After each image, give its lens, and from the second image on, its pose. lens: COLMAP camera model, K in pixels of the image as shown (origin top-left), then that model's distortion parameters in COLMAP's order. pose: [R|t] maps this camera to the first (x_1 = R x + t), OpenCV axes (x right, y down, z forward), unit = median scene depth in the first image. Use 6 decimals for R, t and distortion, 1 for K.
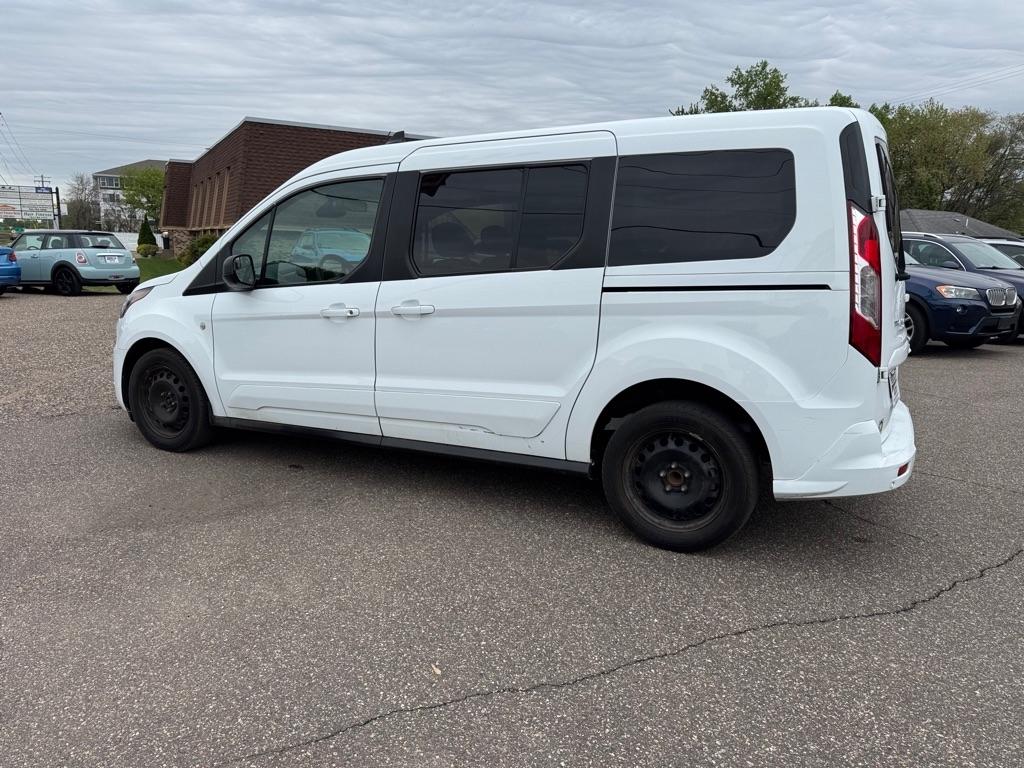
lens RADIAL K [[744.6, 0, 518.6], [0, 744.6, 384.4], [0, 0, 1]] dist [0.050604, -0.063453]
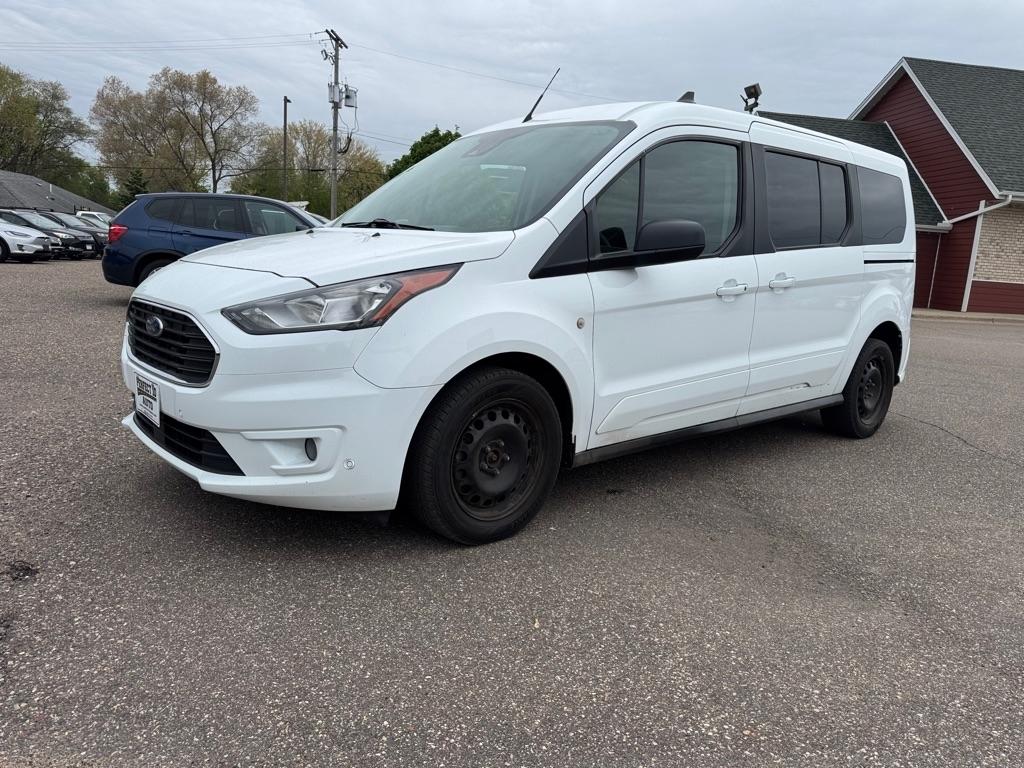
lens RADIAL K [[752.6, 0, 512.0], [0, 752.6, 384.0], [0, 0, 1]] dist [0.063071, -0.067132]
pose [[0.365668, -0.155274, 0.917702, -1.182599], [0.119512, 0.985657, 0.119150, -0.123629], [-0.923040, 0.066107, 0.378981, 0.893948]]
